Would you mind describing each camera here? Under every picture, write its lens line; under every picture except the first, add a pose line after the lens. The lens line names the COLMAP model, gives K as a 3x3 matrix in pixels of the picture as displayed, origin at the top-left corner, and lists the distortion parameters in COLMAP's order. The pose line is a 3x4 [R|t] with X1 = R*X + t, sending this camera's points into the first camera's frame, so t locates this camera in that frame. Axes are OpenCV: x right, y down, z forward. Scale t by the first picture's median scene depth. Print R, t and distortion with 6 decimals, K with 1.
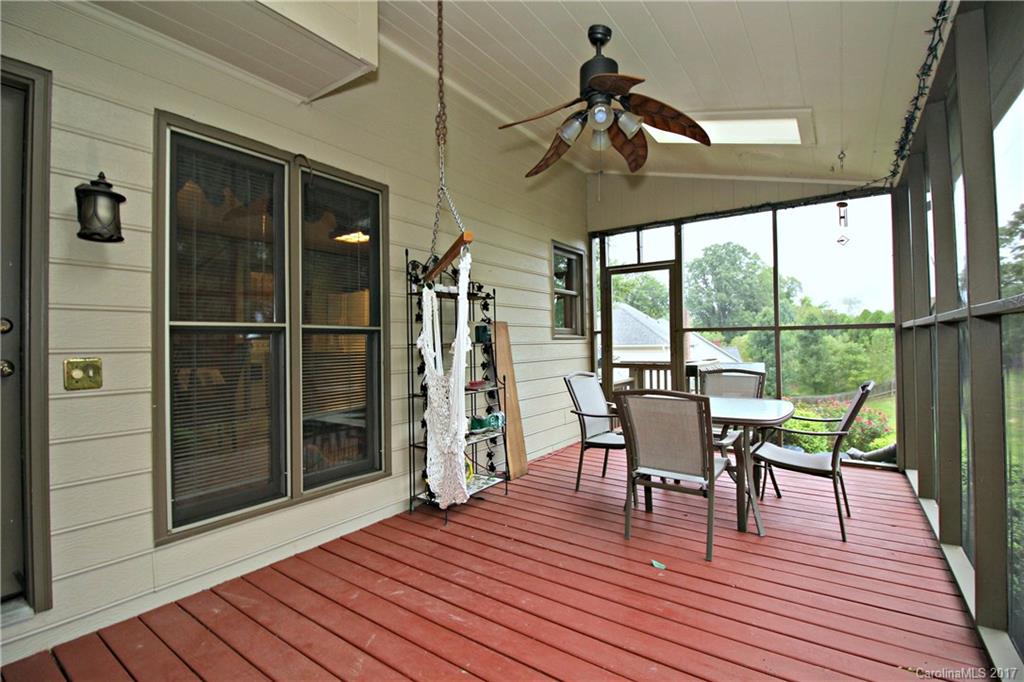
lens RADIAL K [[474.5, 0, 509.0], [0, 474.5, 336.3], [0, 0, 1]] dist [-0.001427, -0.000113]
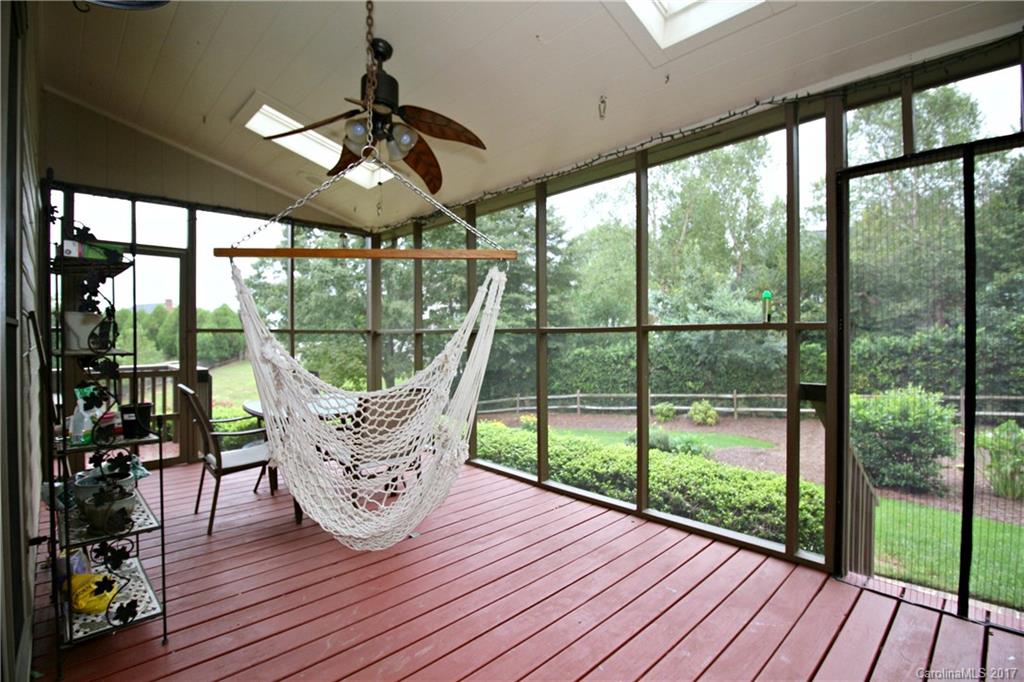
lens RADIAL K [[474.5, 0, 509.7], [0, 474.5, 341.6], [0, 0, 1]] dist [-0.001427, -0.000113]
pose [[0.182540, 0.002724, 0.983195, -0.382777], [0.000551, 0.999996, -0.002873, 0.008783], [-0.983198, 0.001066, 0.182538, 0.274645]]
